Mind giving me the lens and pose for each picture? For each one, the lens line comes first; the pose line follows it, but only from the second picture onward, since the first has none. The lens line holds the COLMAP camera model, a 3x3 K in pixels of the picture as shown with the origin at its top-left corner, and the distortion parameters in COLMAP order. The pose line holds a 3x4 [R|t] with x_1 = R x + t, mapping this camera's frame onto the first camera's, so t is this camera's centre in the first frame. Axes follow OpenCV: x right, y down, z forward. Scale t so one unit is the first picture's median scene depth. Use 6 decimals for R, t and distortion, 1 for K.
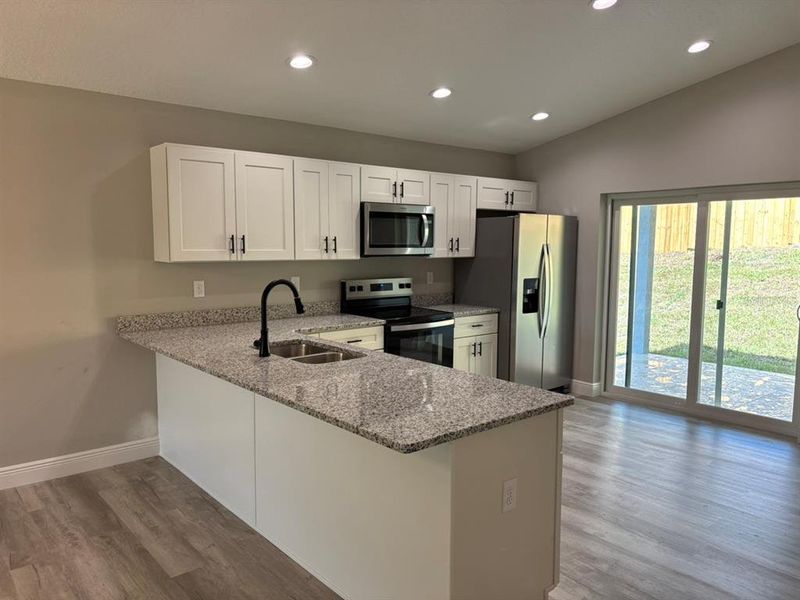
lens RADIAL K [[616.8, 0, 400.0], [0, 616.8, 300.0], [0, 0, 1]] dist [0.019289, 0.000346]
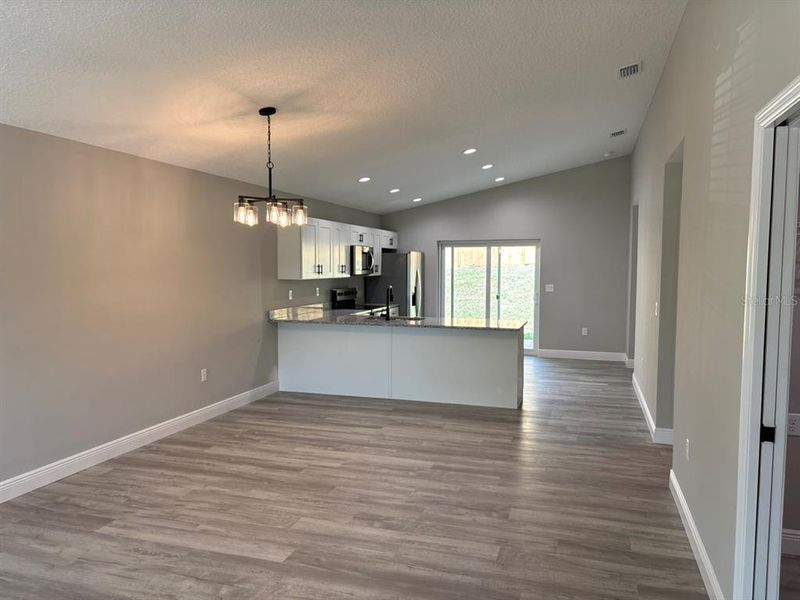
lens RADIAL K [[601.6, 0, 412.7], [0, 601.6, 301.9], [0, 0, 1]] dist [0.025096, -0.002580]
pose [[0.841074, -0.036534, 0.539685, -0.785356], [0.052201, 0.998542, -0.013756, 0.035515], [-0.538395, 0.039742, 0.841755, -0.512571]]
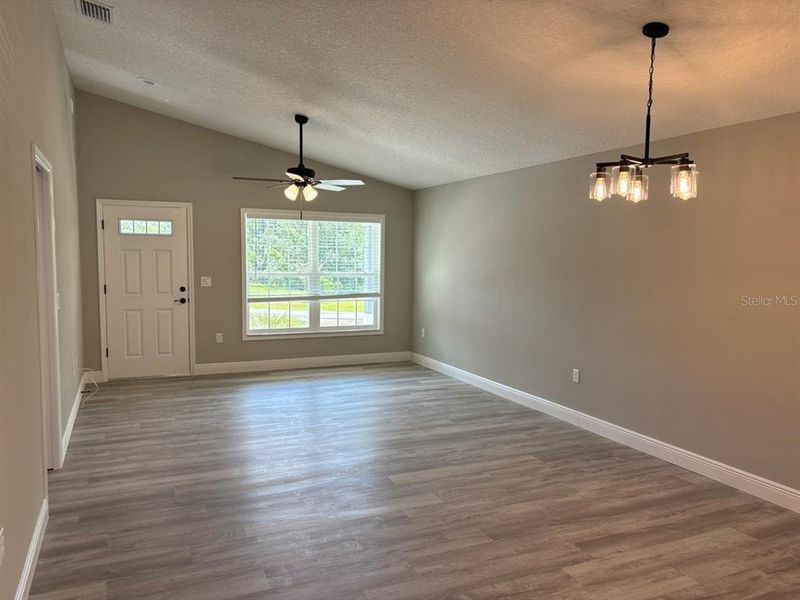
lens RADIAL K [[618.7, 0, 381.1], [0, 618.7, 301.9], [0, 0, 1]] dist [0.023452, -0.003555]
pose [[-0.311996, 0.063279, -0.947974, 0.156539], [-0.107177, 0.989066, 0.101296, -0.029184], [0.944019, 0.133205, -0.301803, 0.259229]]
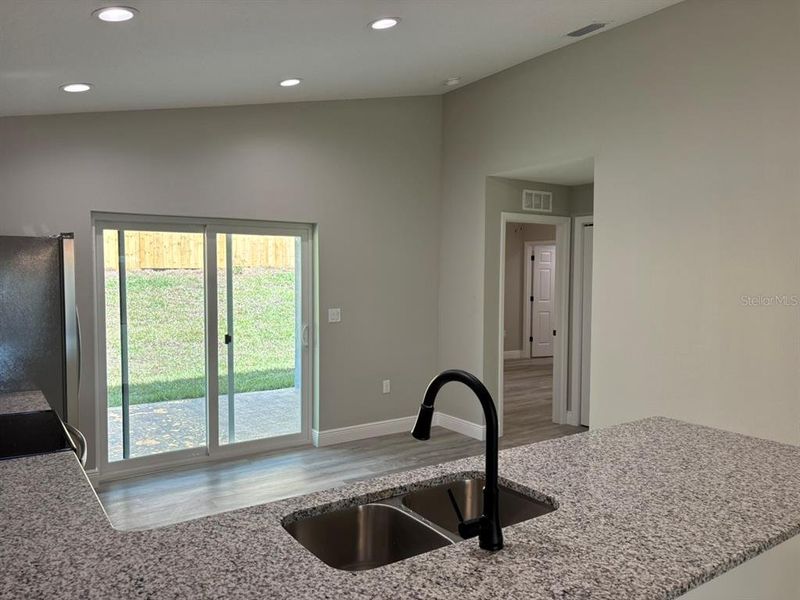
lens RADIAL K [[601.6, 0, 412.7], [0, 601.6, 301.9], [0, 0, 1]] dist [0.025096, -0.002580]
pose [[0.101958, -0.055256, 0.993253, -0.397206], [0.094002, 0.994524, 0.045677, -0.067312], [-0.990337, 0.088711, 0.106594, 0.605622]]
